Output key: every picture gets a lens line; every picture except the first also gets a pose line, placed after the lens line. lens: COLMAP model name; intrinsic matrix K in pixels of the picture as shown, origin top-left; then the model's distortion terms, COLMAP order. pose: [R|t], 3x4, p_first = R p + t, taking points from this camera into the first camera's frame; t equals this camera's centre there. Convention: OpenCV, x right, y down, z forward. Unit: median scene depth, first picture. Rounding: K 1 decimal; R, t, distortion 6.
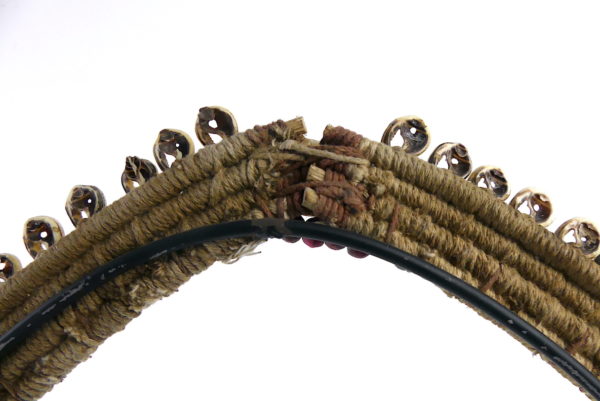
lens RADIAL K [[449.9, 0, 299.9], [0, 449.9, 199.9], [0, 0, 1]] dist [-0.037530, 0.023783]
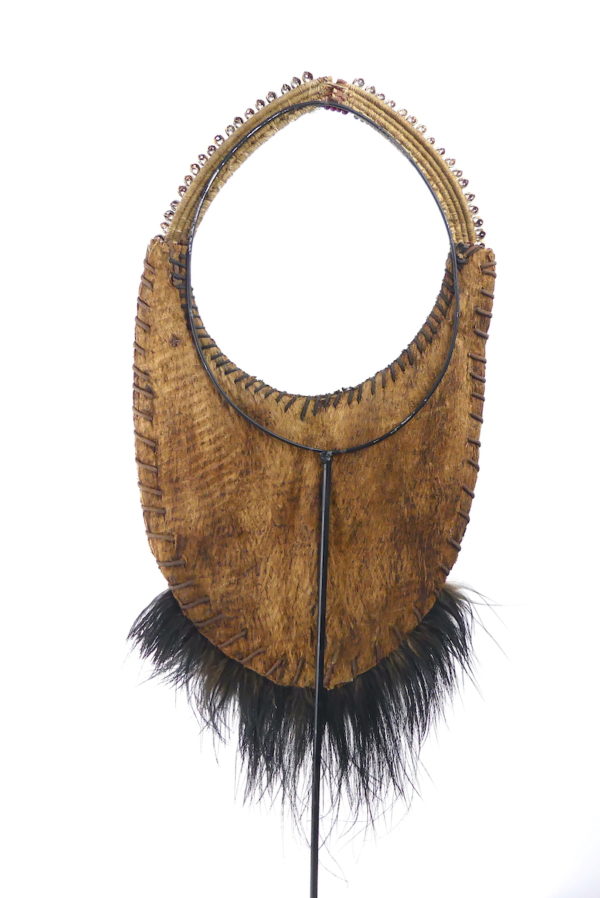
lens RADIAL K [[1086.9, 0, 299.9], [0, 1086.9, 449.5], [0, 0, 1]] dist [-0.061005, 0.000000]
pose [[0.996418, 0.036849, 0.076111, -0.882340], [-0.047648, 0.988234, 0.145337, 1.703168], [-0.069859, -0.148443, 0.986450, -8.861666]]
